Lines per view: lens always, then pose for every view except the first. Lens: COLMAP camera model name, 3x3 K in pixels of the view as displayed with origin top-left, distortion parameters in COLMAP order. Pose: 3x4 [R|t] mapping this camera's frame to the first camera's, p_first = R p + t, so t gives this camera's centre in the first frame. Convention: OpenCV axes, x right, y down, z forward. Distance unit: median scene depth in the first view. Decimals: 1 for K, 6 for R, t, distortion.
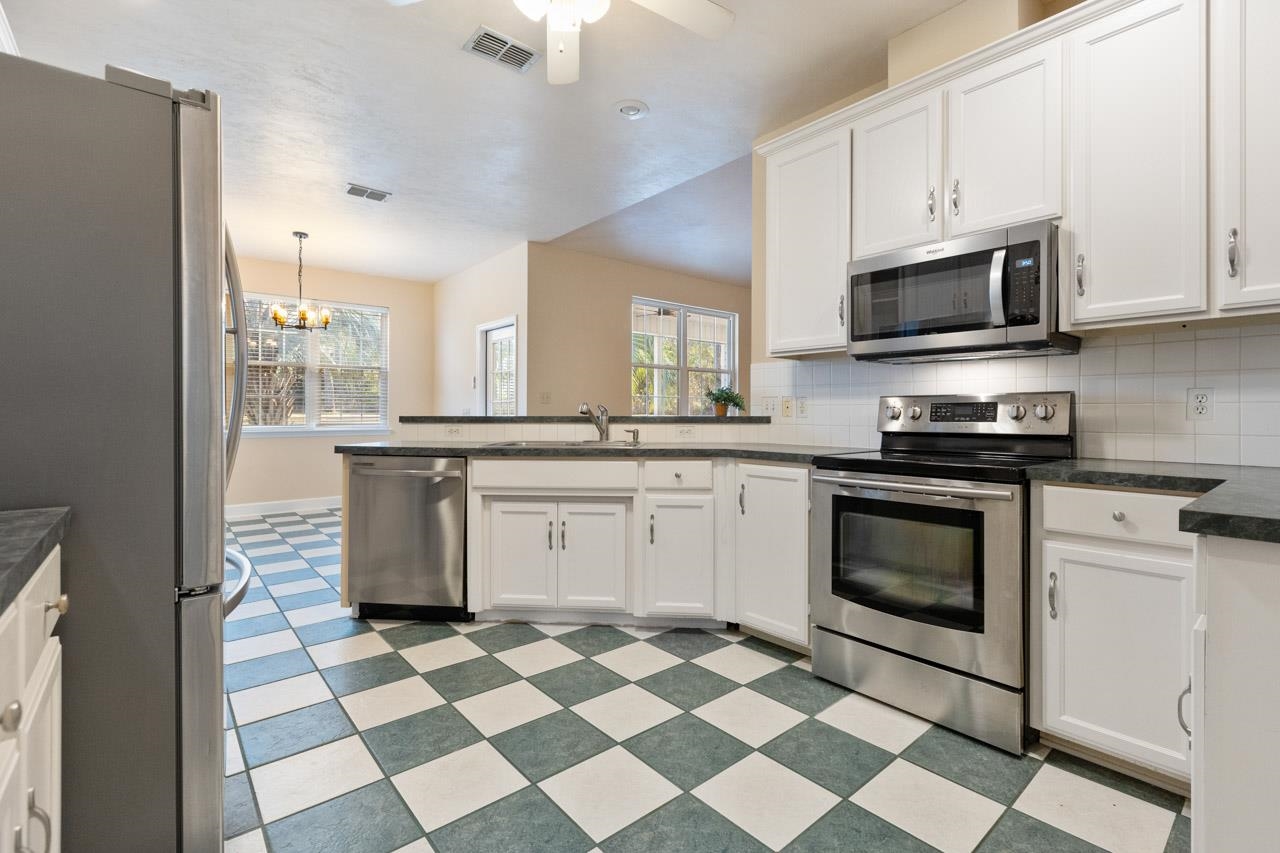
lens RADIAL K [[573.5, 0, 645.2], [0, 573.5, 407.3], [0, 0, 1]] dist [-0.000637, 0.002051]
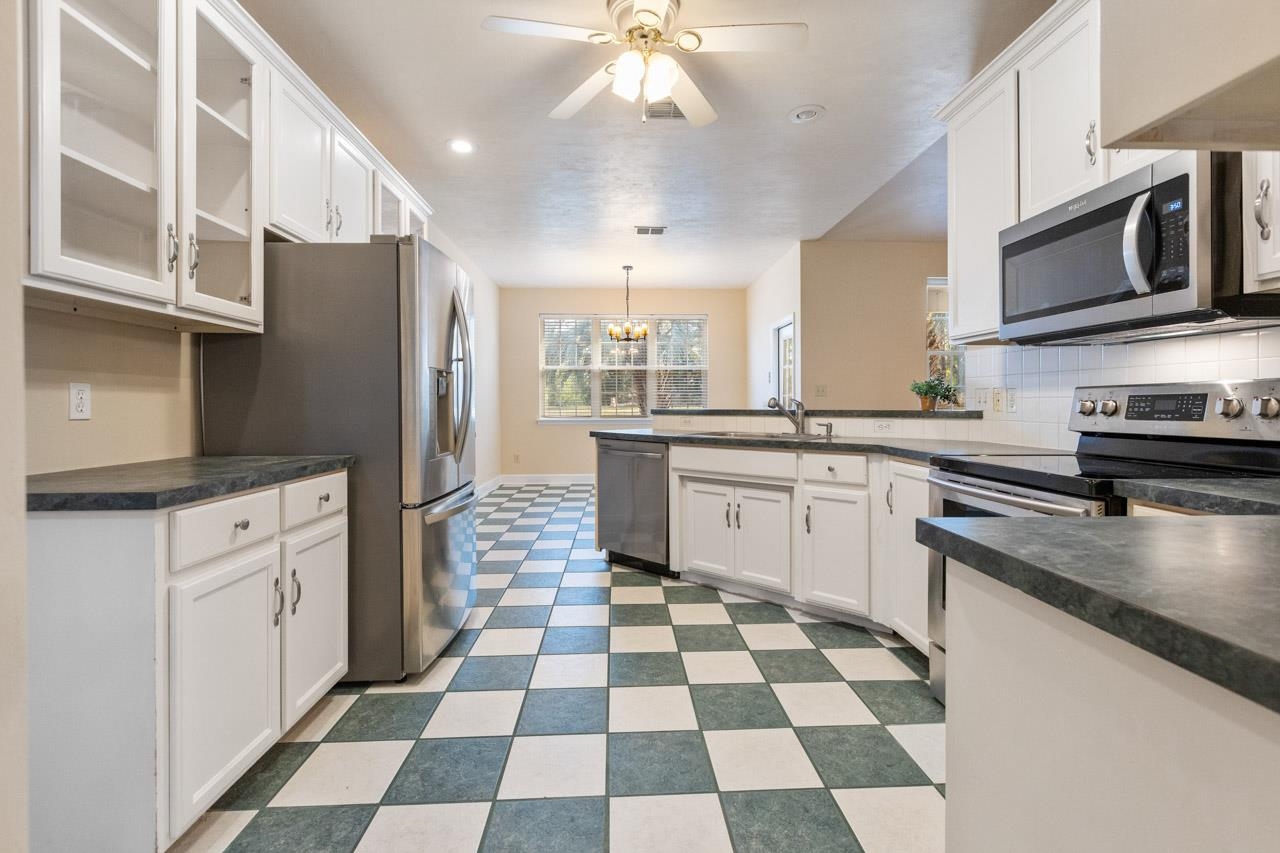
lens RADIAL K [[573.5, 0, 647.9], [0, 573.5, 400.5], [0, 0, 1]] dist [-0.000637, 0.002051]
pose [[0.795588, -0.006607, -0.605802, 0.395245], [0.008749, 0.999962, 0.000585, -0.005527], [0.605775, -0.005766, 0.795615, -0.000841]]
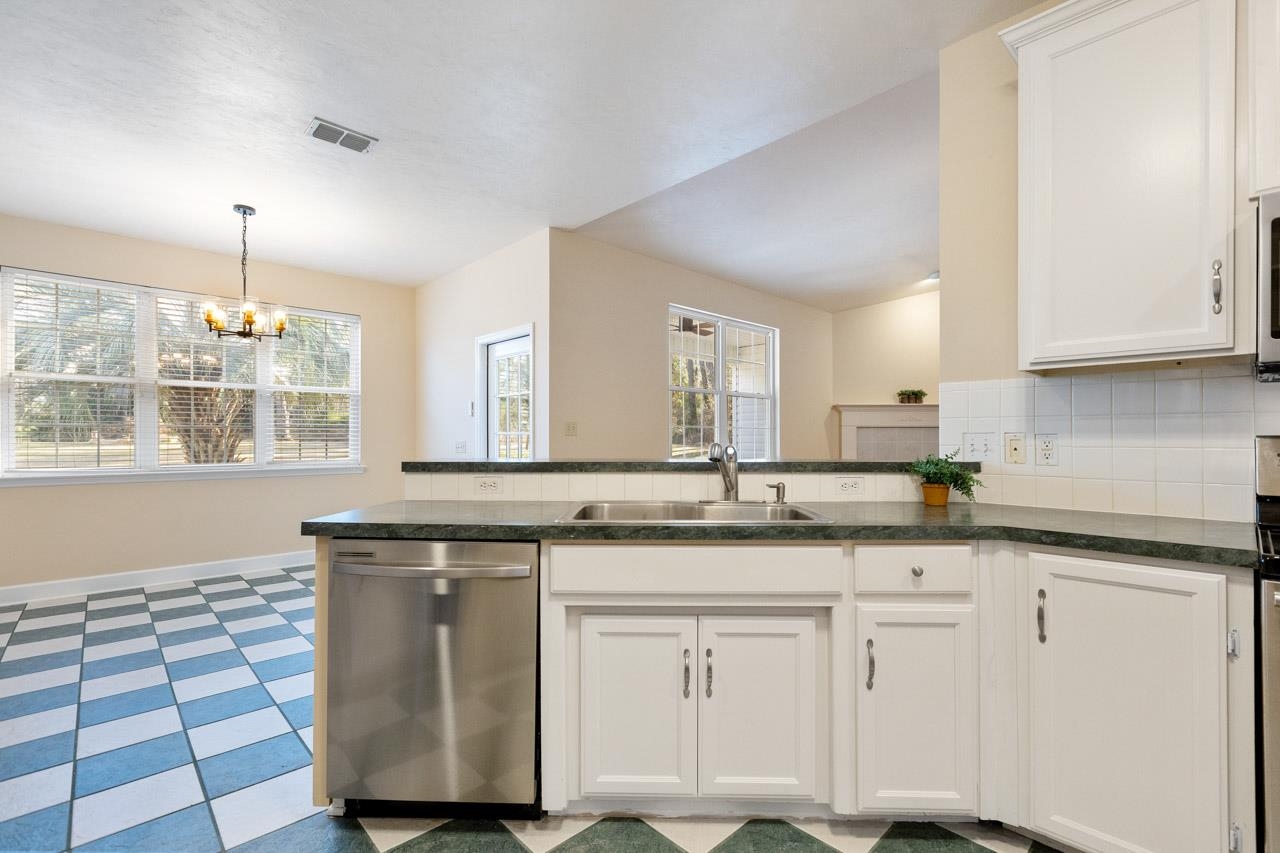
lens RADIAL K [[573.5, 0, 642.6], [0, 573.5, 436.2], [0, 0, 1]] dist [-0.000637, 0.002051]
pose [[0.998283, -0.000519, 0.058576, -0.240884], [0.000326, 0.999994, 0.003309, -0.018927], [-0.058577, -0.003284, 0.998277, 0.420129]]
